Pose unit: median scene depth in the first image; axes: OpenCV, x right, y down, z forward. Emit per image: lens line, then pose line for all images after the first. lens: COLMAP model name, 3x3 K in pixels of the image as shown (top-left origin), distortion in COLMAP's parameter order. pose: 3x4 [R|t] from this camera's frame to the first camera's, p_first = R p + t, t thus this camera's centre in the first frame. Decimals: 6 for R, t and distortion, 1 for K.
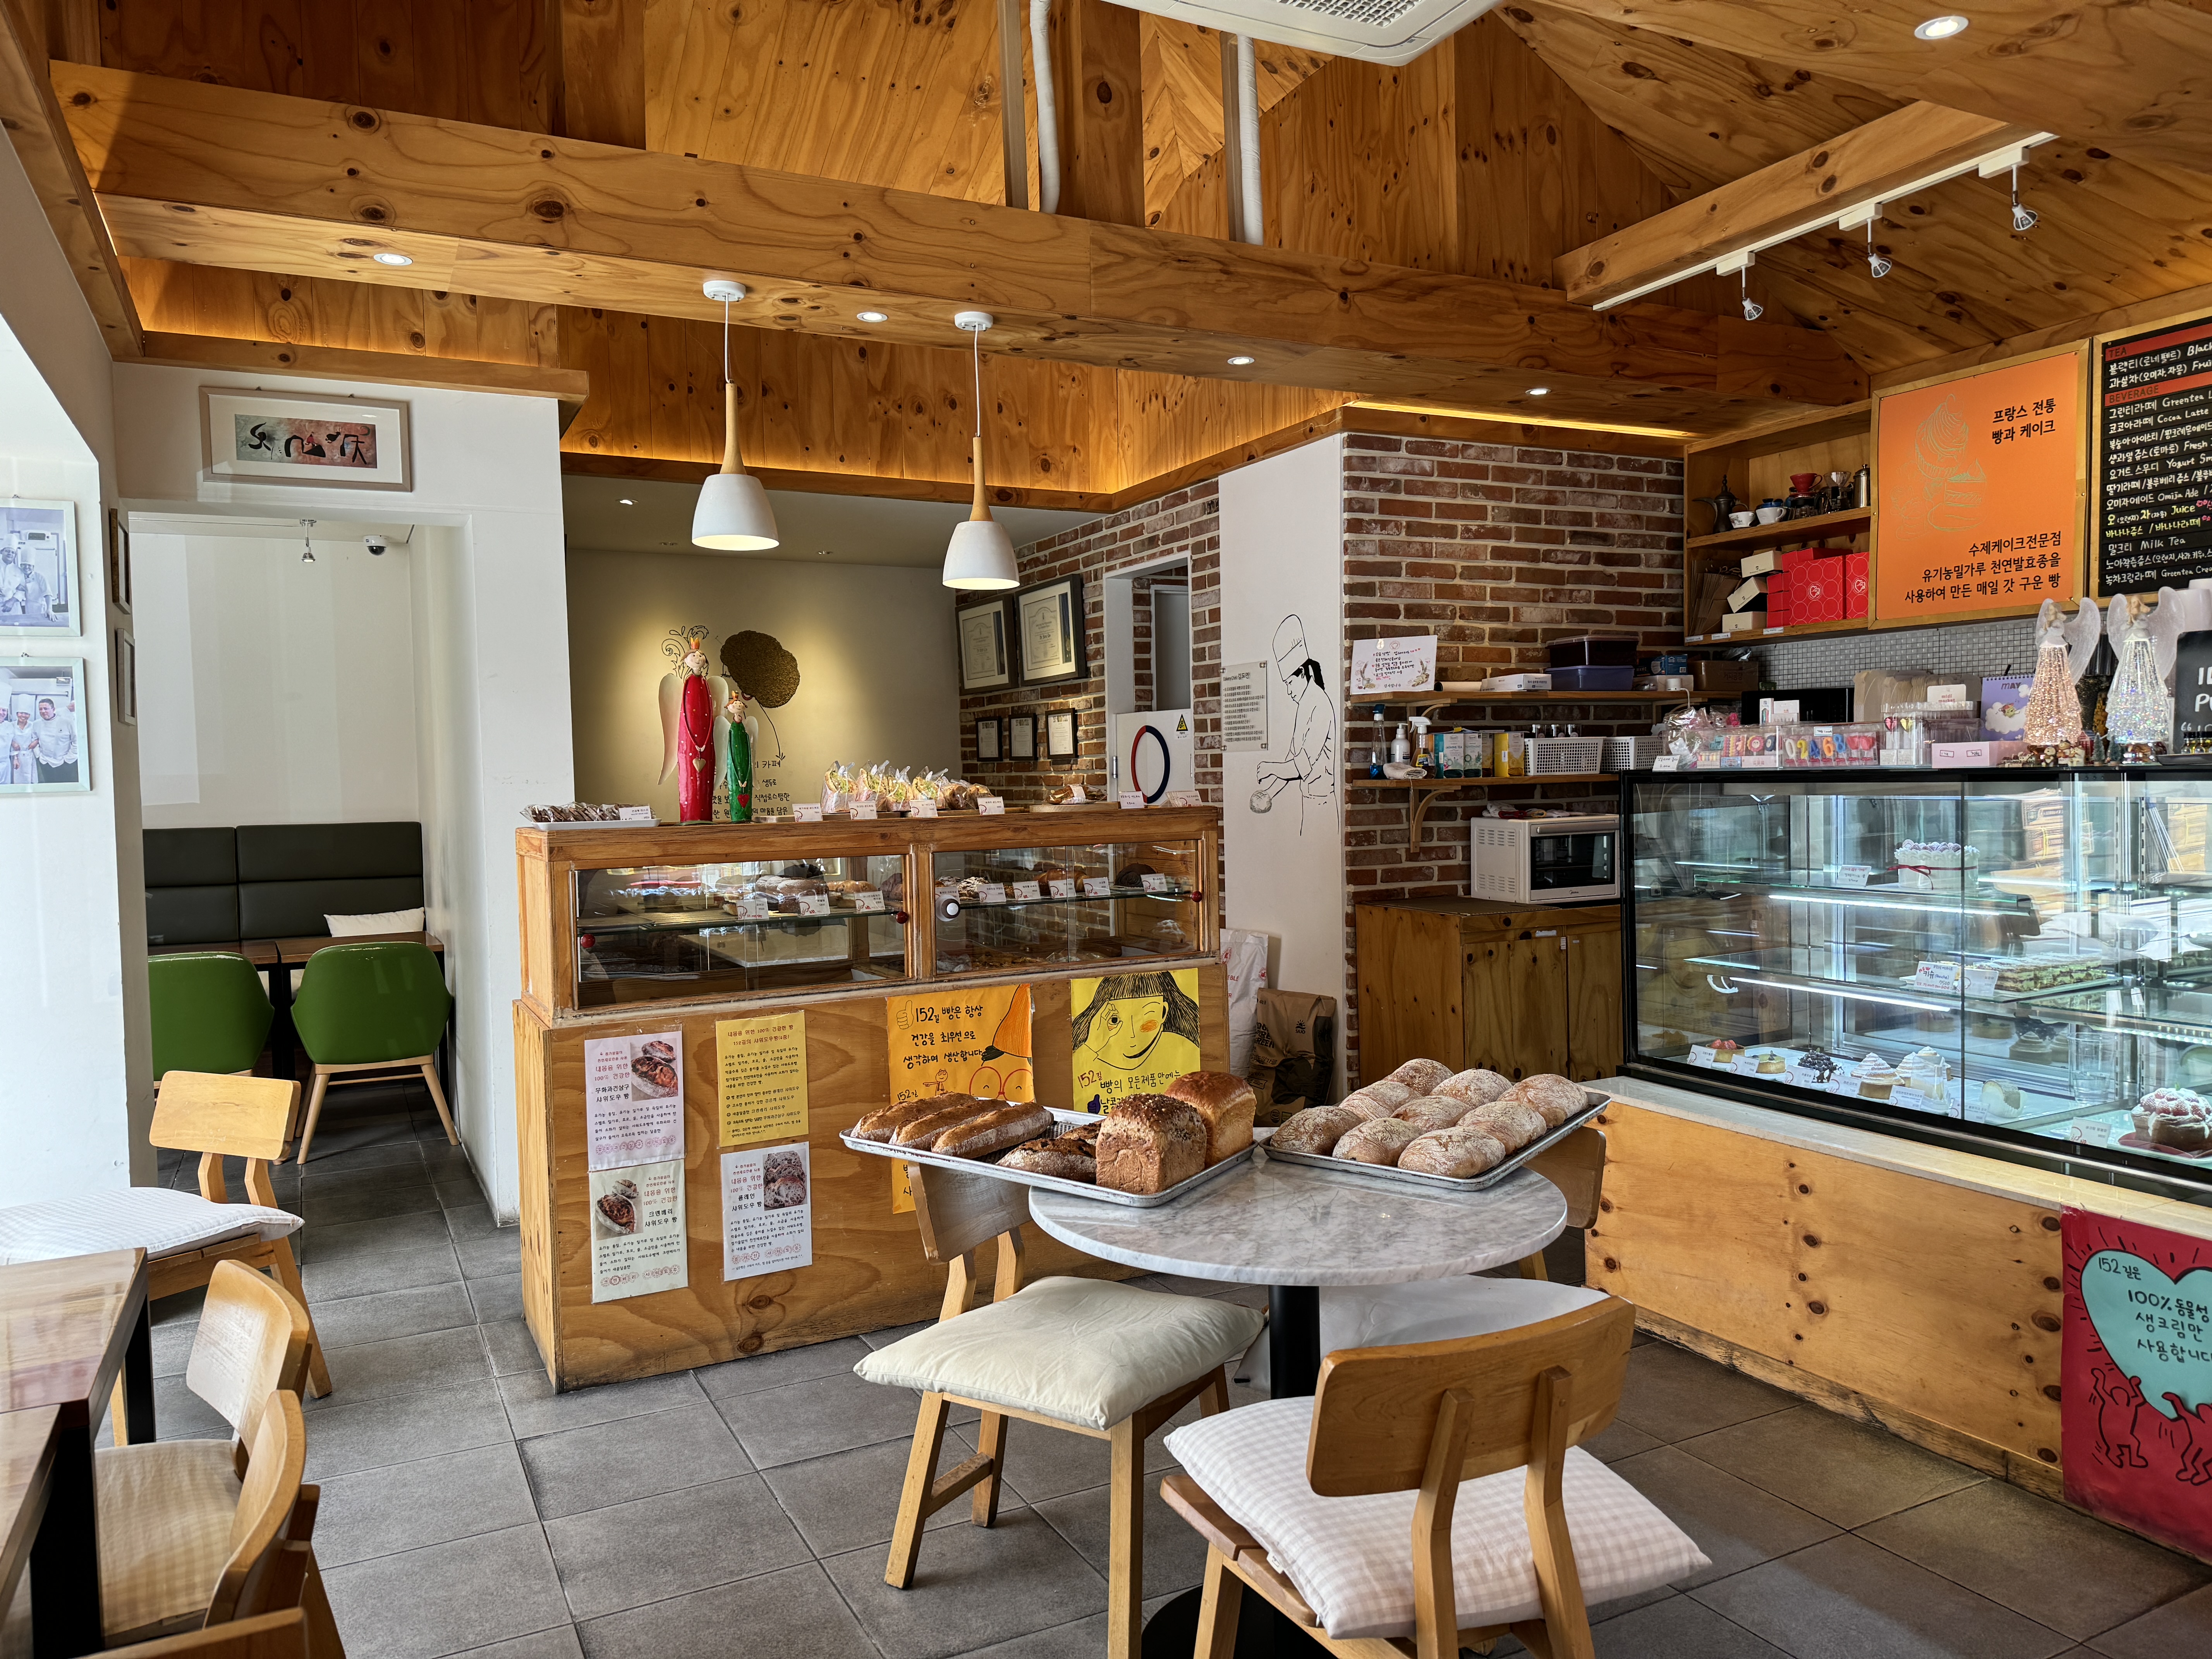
lens RADIAL K [[1545.6, 0, 1106.8], [0, 1545.6, 823.4], [0, 0, 1]] dist [0.027212, -0.002767]
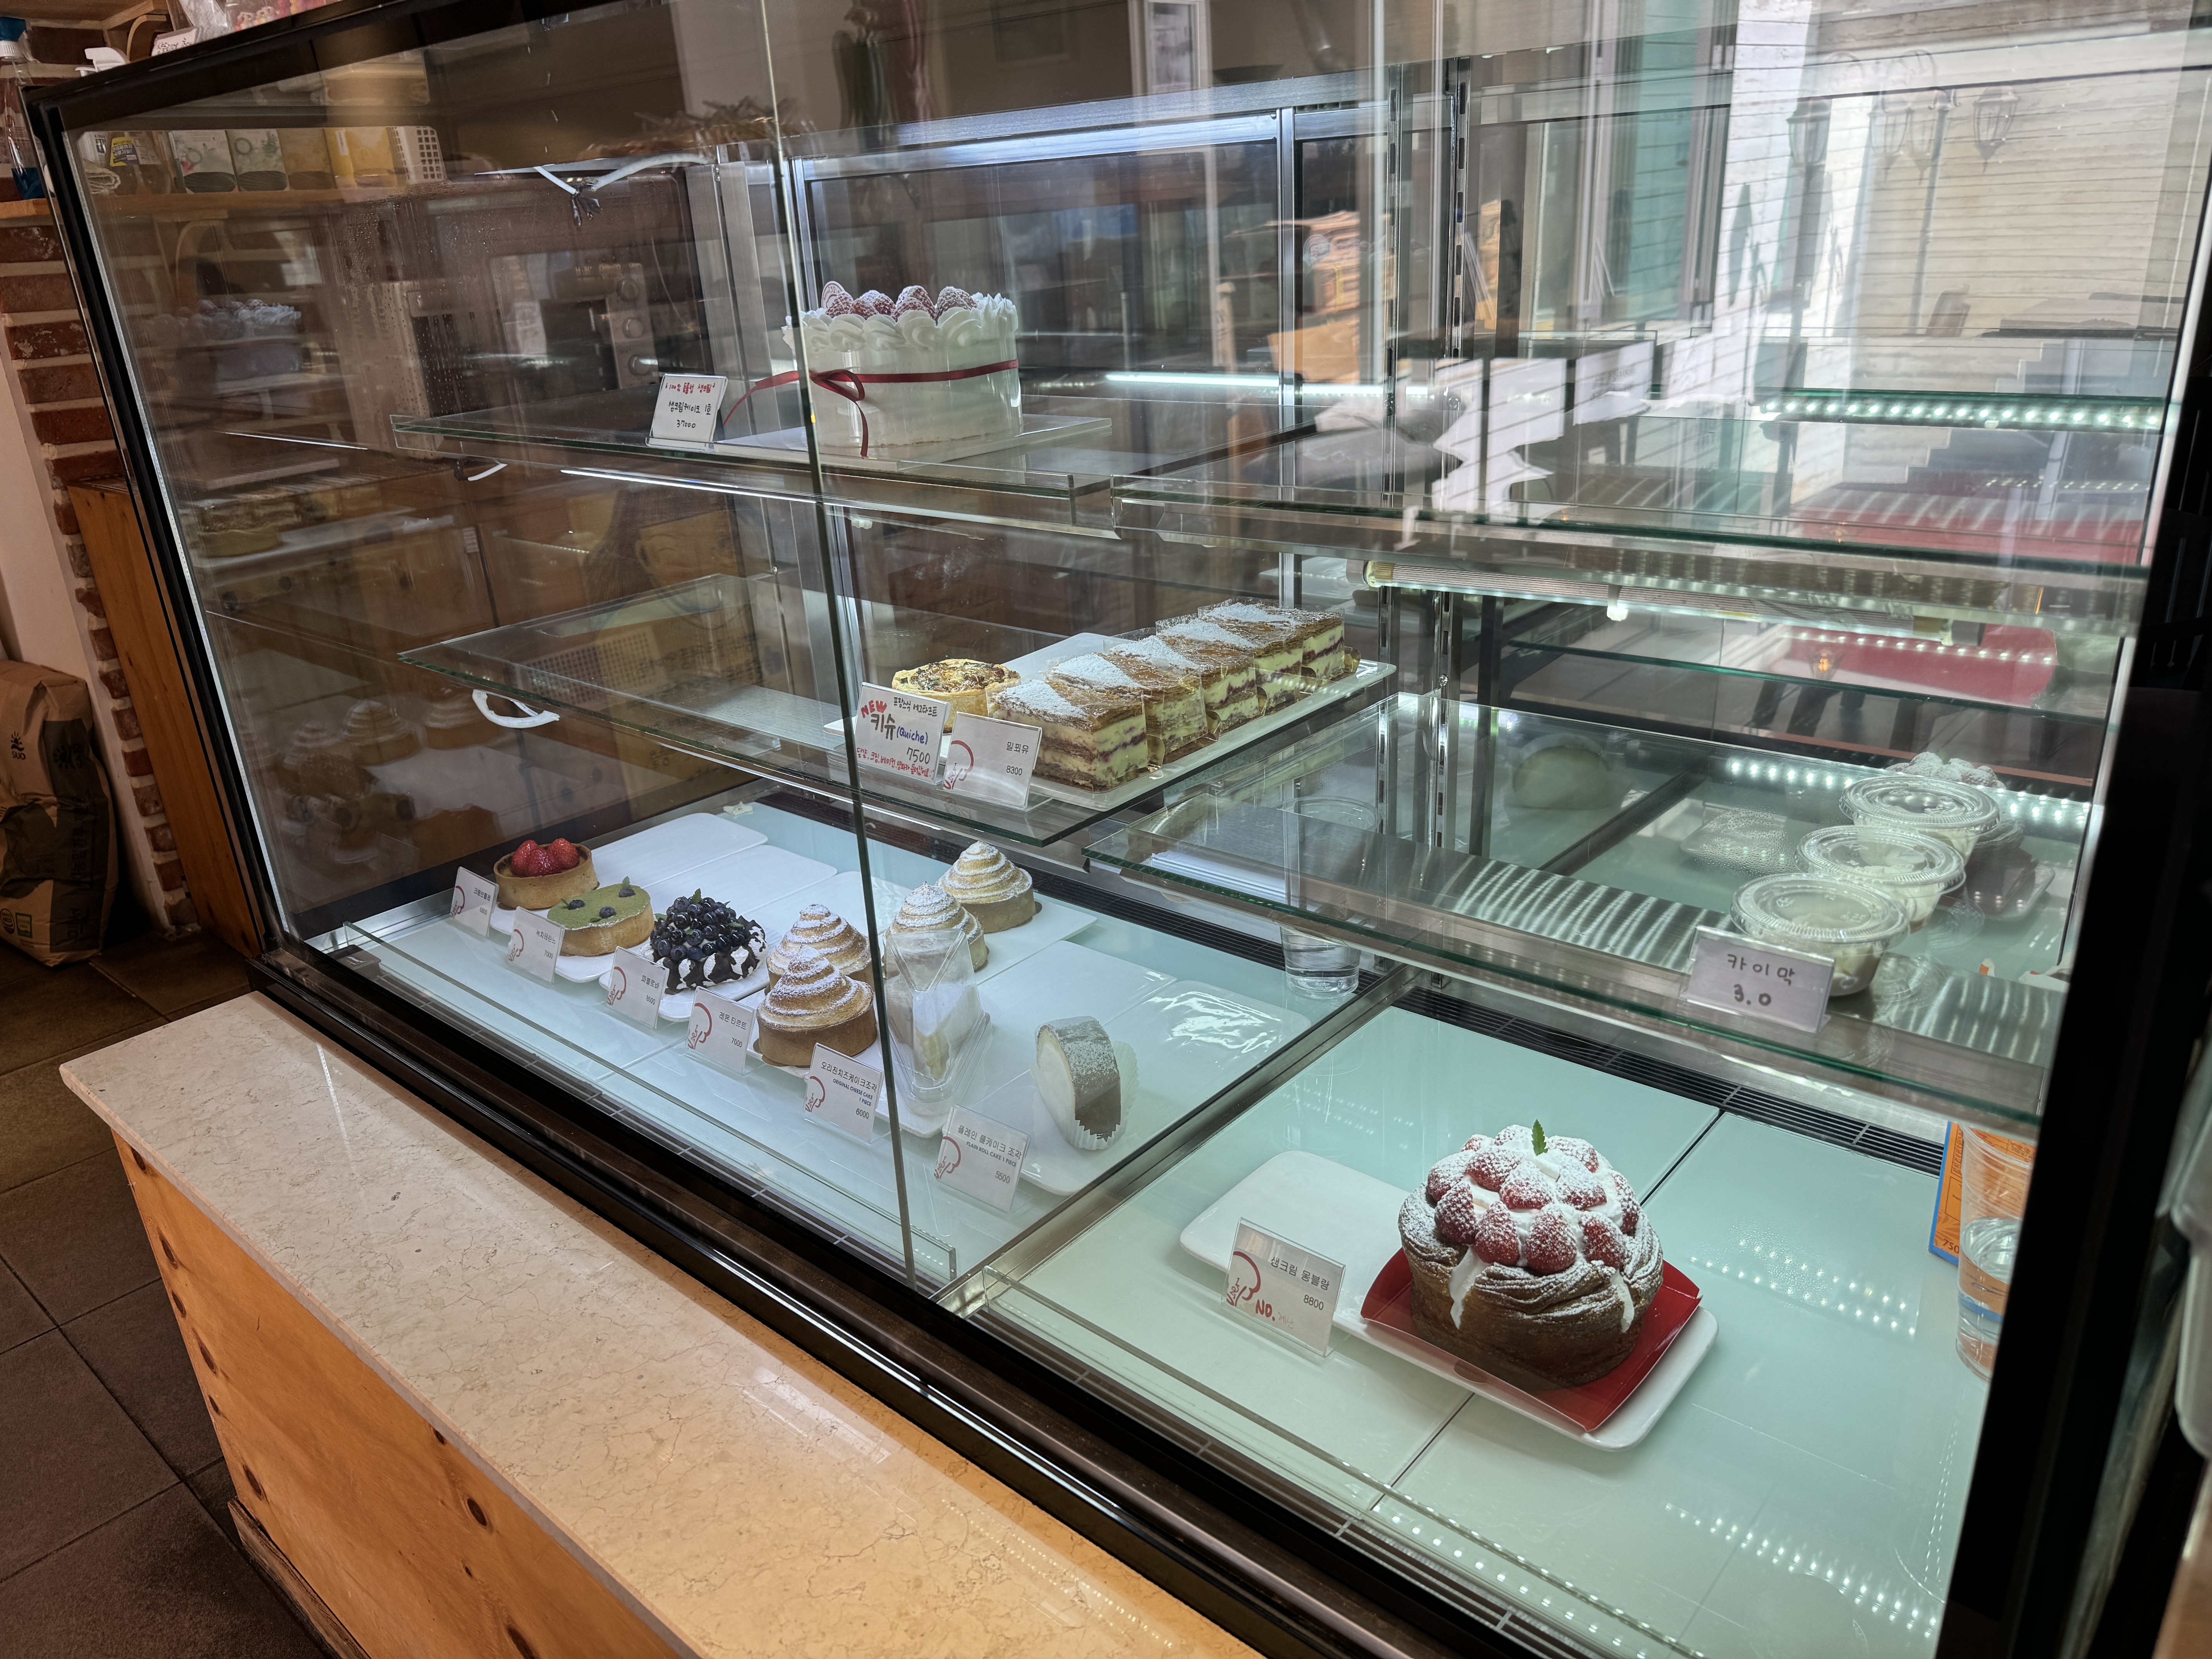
lens RADIAL K [[1545.6, 0, 1108.0], [0, 1545.6, 835.8], [0, 0, 1]] dist [0.027212, -0.002767]
pose [[0.926657, -0.168478, 0.336040, 0.349923], [0.050980, 0.942004, 0.331706, 0.012923], [-0.372436, -0.290246, 0.881504, 0.530254]]
